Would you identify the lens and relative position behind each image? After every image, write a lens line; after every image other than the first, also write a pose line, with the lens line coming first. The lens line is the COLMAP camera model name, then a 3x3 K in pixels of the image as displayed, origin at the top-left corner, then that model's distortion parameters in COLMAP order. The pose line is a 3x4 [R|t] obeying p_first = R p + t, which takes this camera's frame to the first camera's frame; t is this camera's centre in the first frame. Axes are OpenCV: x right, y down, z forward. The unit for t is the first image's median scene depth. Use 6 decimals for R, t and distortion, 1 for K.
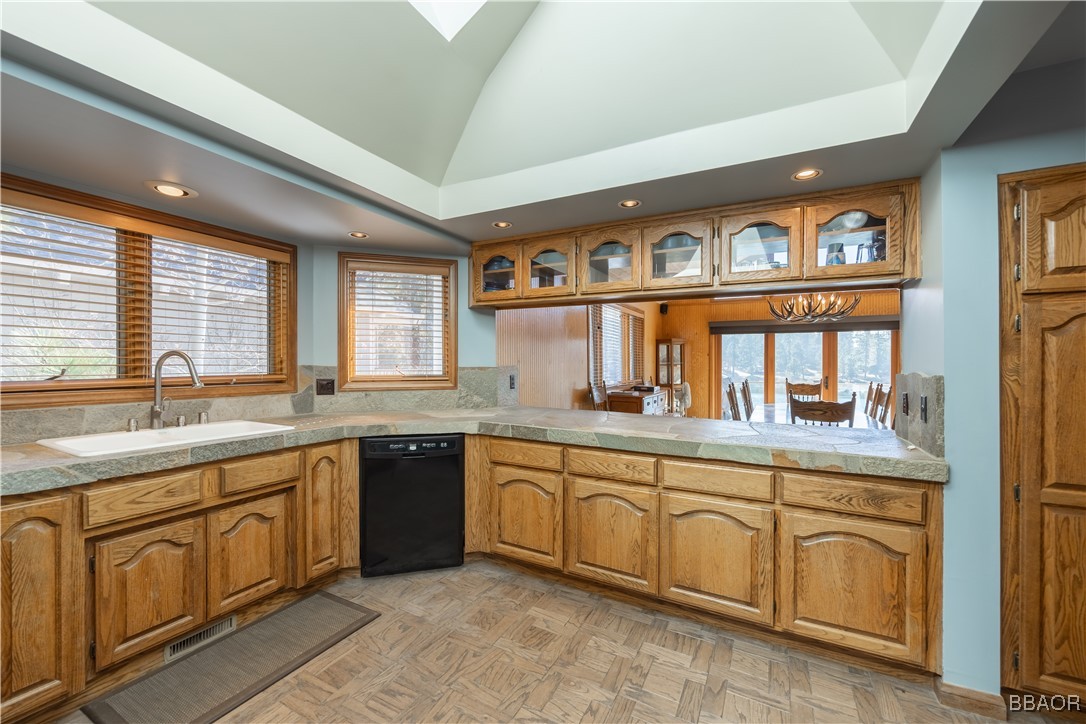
lens RADIAL K [[444.0, 0, 539.1], [0, 444.0, 360.9], [0, 0, 1]] dist [-0.000381, 0.000470]
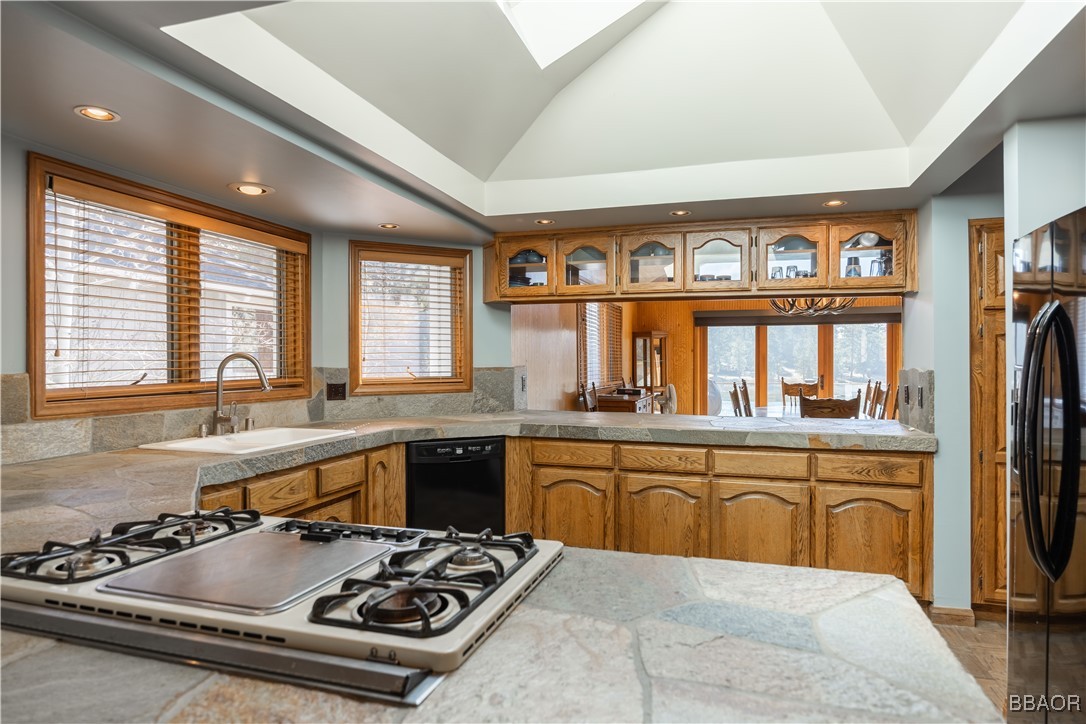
lens RADIAL K [[653.7, 0, 543.0], [0, 653.7, 363.0], [0, 0, 1]] dist [0.004291, -0.002527]
pose [[0.980965, -0.007967, 0.194021, -0.451608], [0.006485, 0.999945, 0.008273, -0.008701], [-0.194076, -0.006858, 0.980962, -0.509392]]
